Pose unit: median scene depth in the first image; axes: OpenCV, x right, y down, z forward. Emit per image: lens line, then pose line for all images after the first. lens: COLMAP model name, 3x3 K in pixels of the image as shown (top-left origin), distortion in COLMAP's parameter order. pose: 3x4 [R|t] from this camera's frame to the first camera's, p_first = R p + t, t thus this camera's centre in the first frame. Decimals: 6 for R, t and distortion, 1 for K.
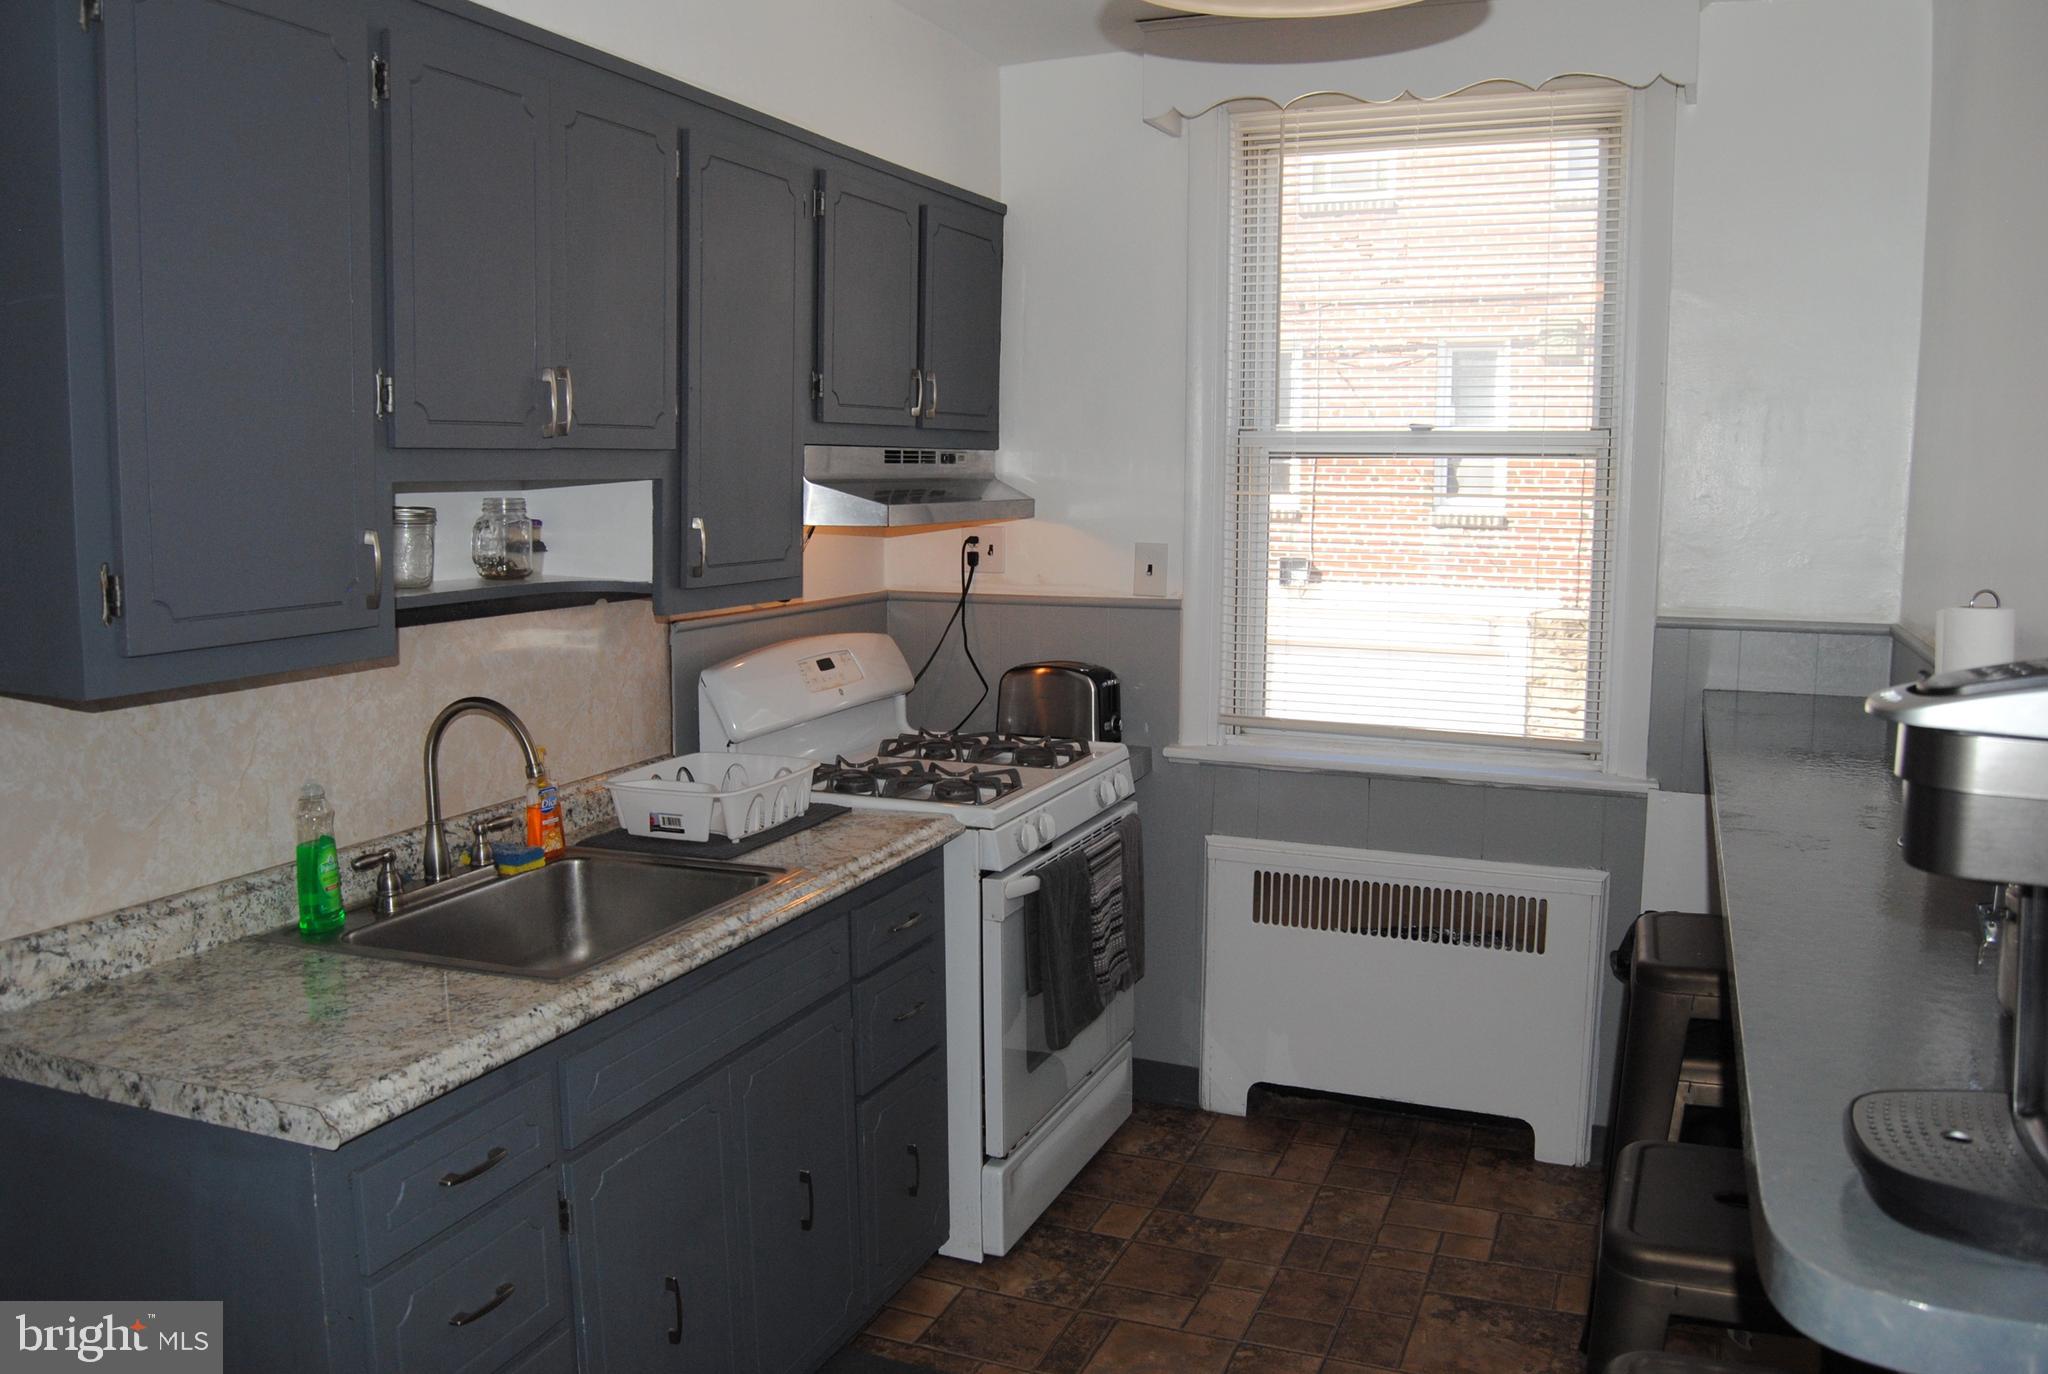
lens RADIAL K [[1609.3, 0, 1030.4], [0, 1609.3, 676.9], [0, 0, 1]] dist [-0.097884, 0.042671]
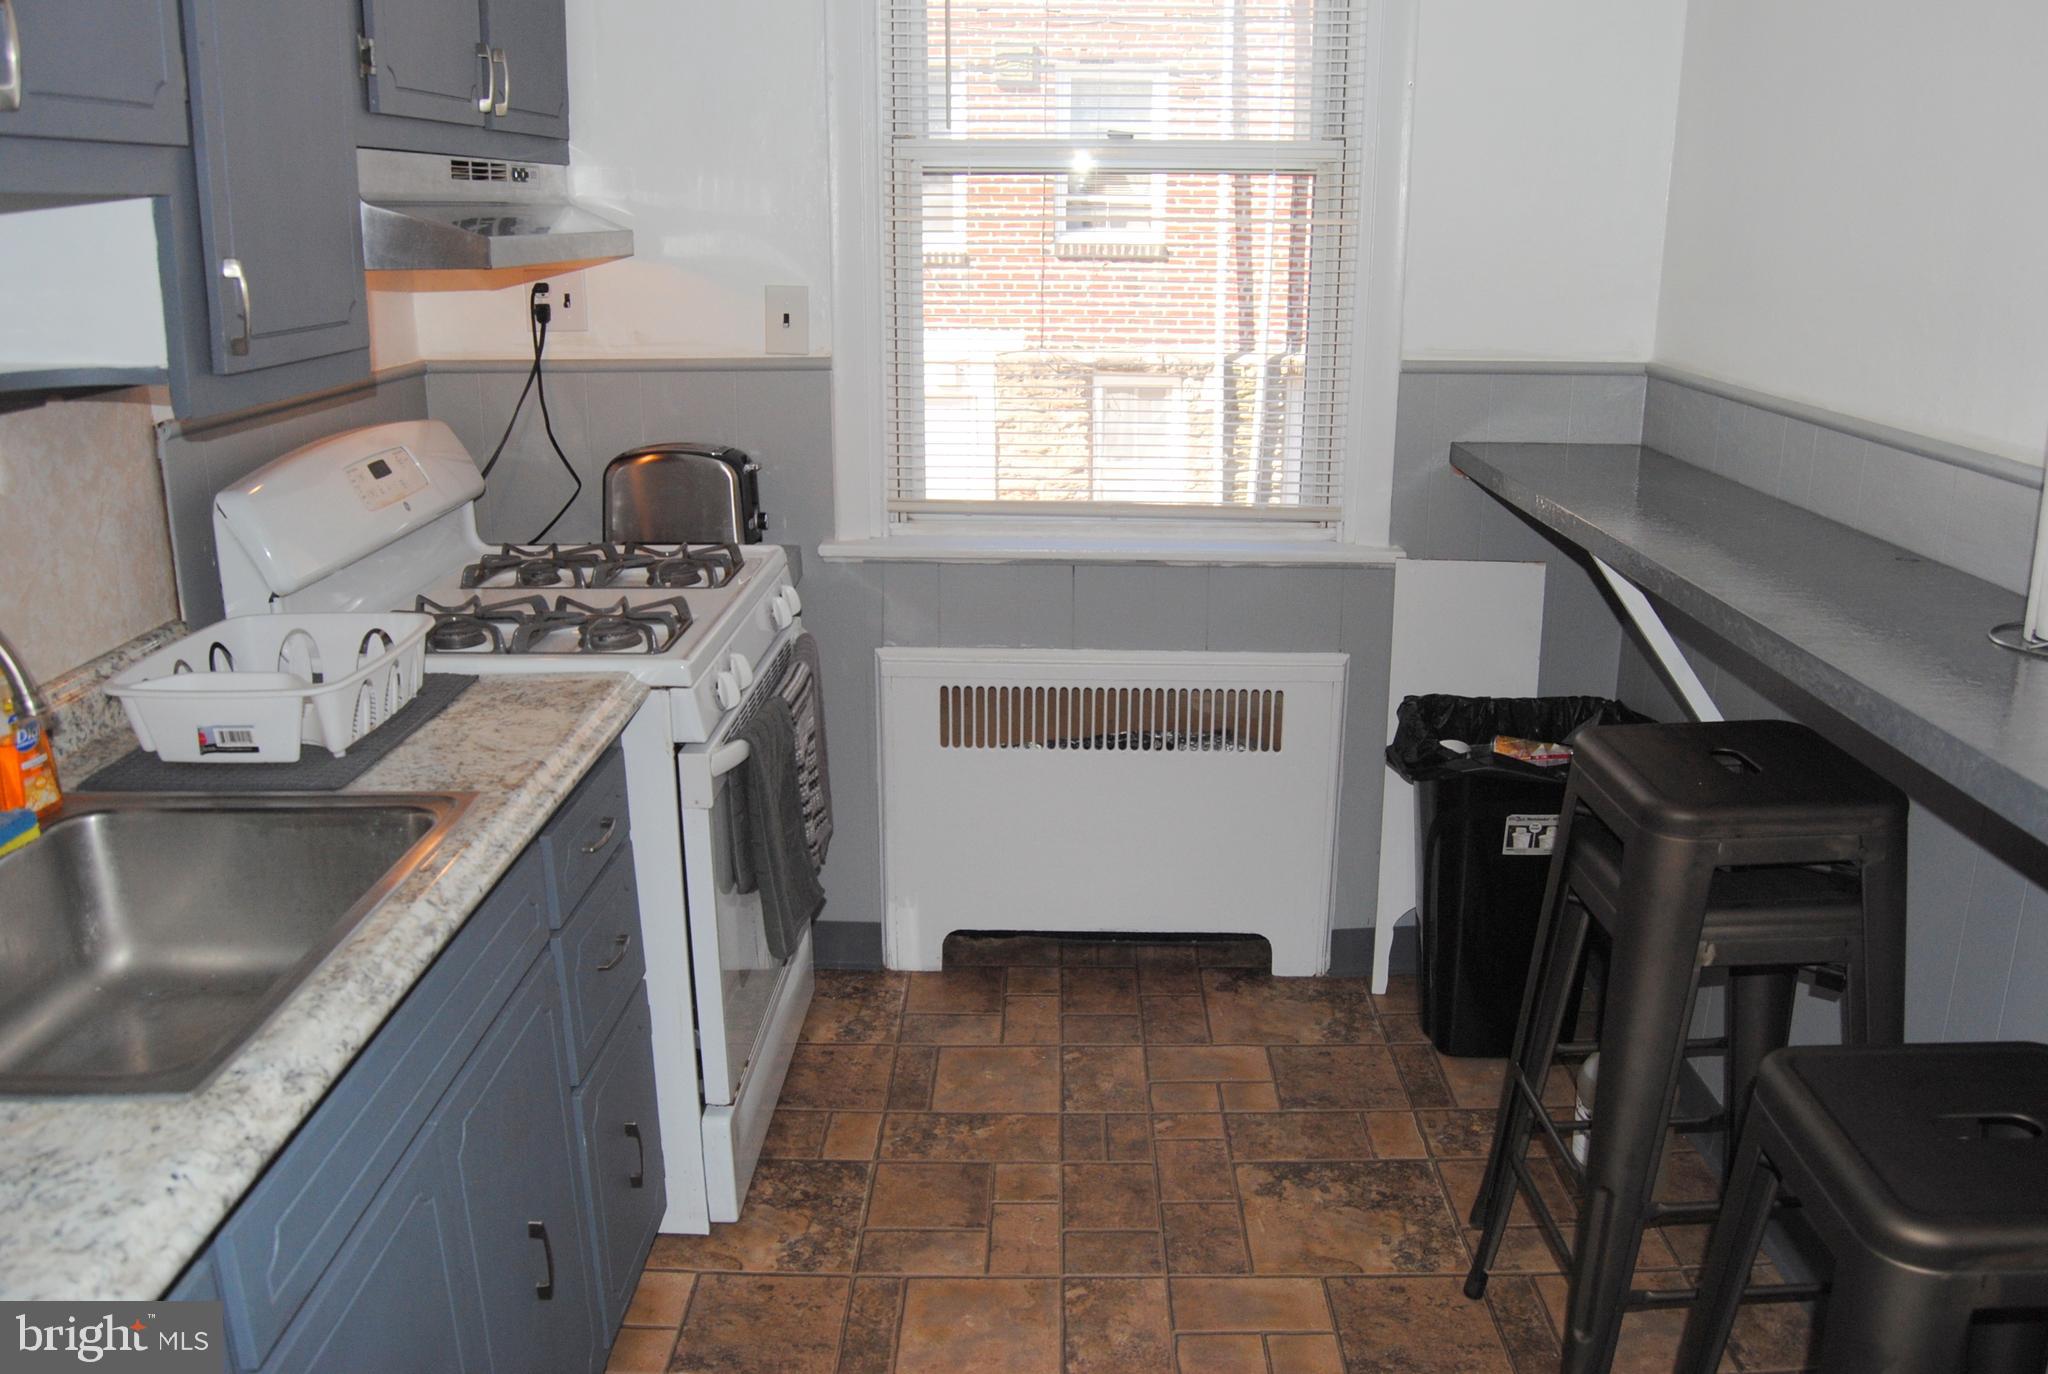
lens RADIAL K [[1609.3, 0, 1030.4], [0, 1609.3, 676.9], [0, 0, 1]] dist [-0.097884, 0.042671]
pose [[0.931153, -0.101381, 0.350250, -0.120430], [0.045838, 0.985495, 0.163395, -0.019544], [-0.361735, -0.136091, 0.922294, 0.245505]]
